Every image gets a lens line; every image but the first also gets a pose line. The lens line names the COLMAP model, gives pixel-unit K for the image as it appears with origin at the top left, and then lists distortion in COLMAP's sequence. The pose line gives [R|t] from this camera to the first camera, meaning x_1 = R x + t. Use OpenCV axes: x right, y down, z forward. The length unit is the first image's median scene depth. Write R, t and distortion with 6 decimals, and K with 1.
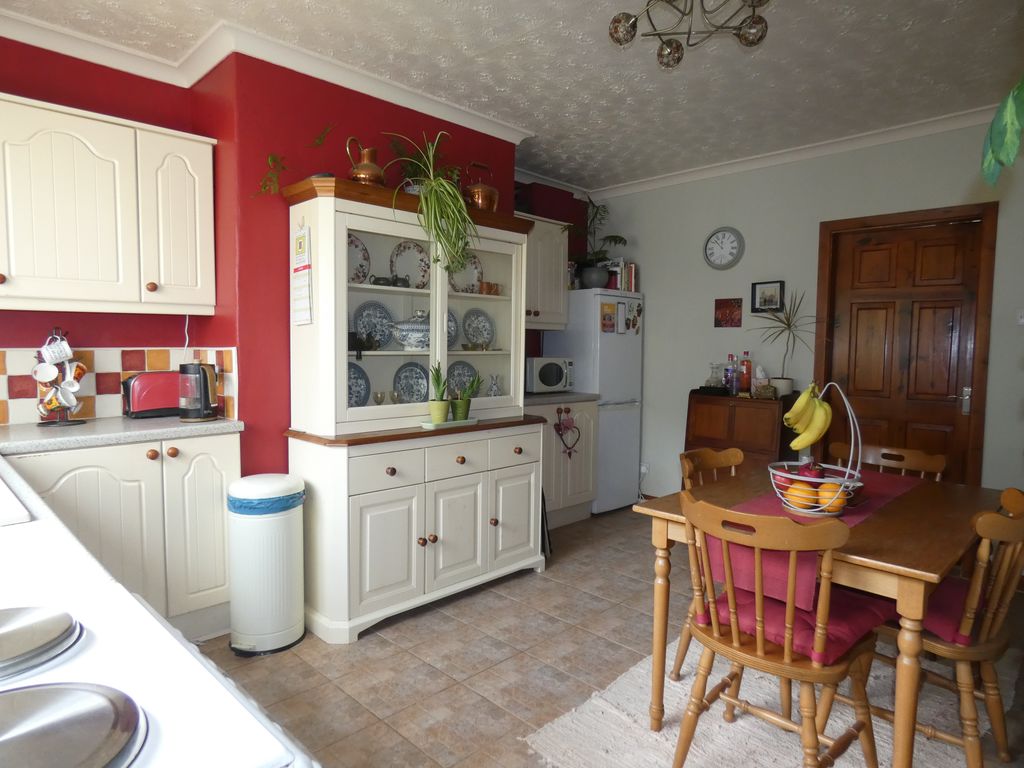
lens RADIAL K [[614.8, 0, 510.9], [0, 614.8, 381.3], [0, 0, 1]] dist [-0.001872, -0.000207]
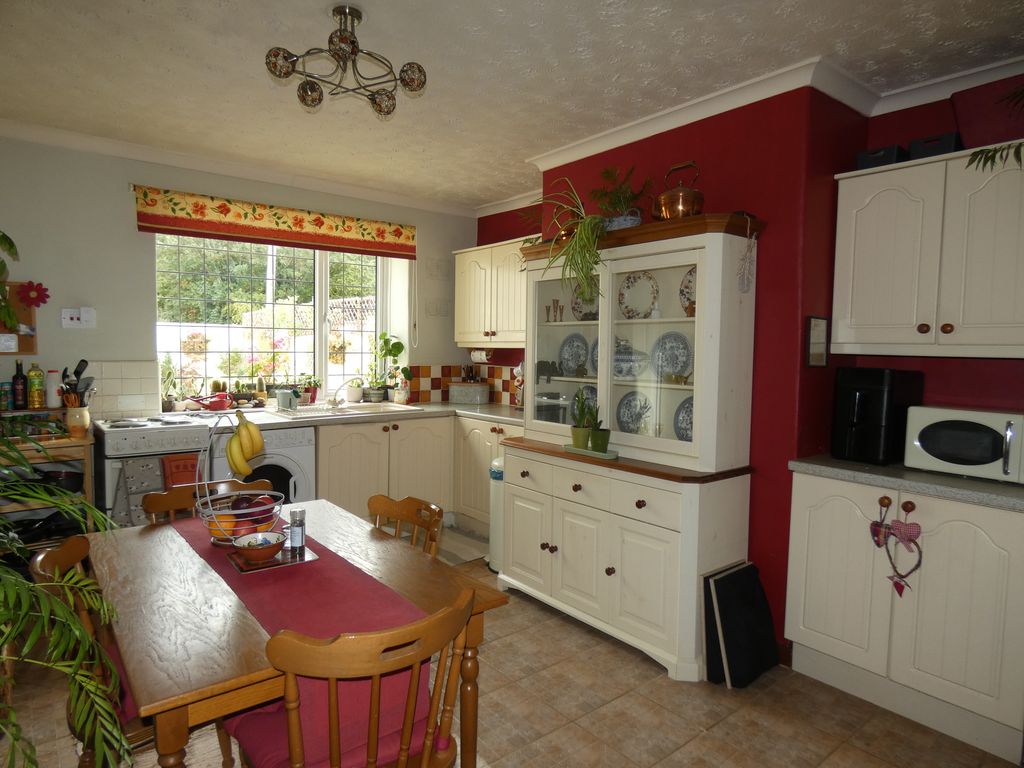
lens RADIAL K [[614.8, 0, 510.9], [0, 614.8, 381.3], [0, 0, 1]] dist [-0.001872, -0.000207]
pose [[-0.099921, 0.040027, -0.994190, 0.882054], [-0.078219, 0.995782, 0.047952, -0.081643], [0.991916, 0.082556, -0.096369, 0.926156]]
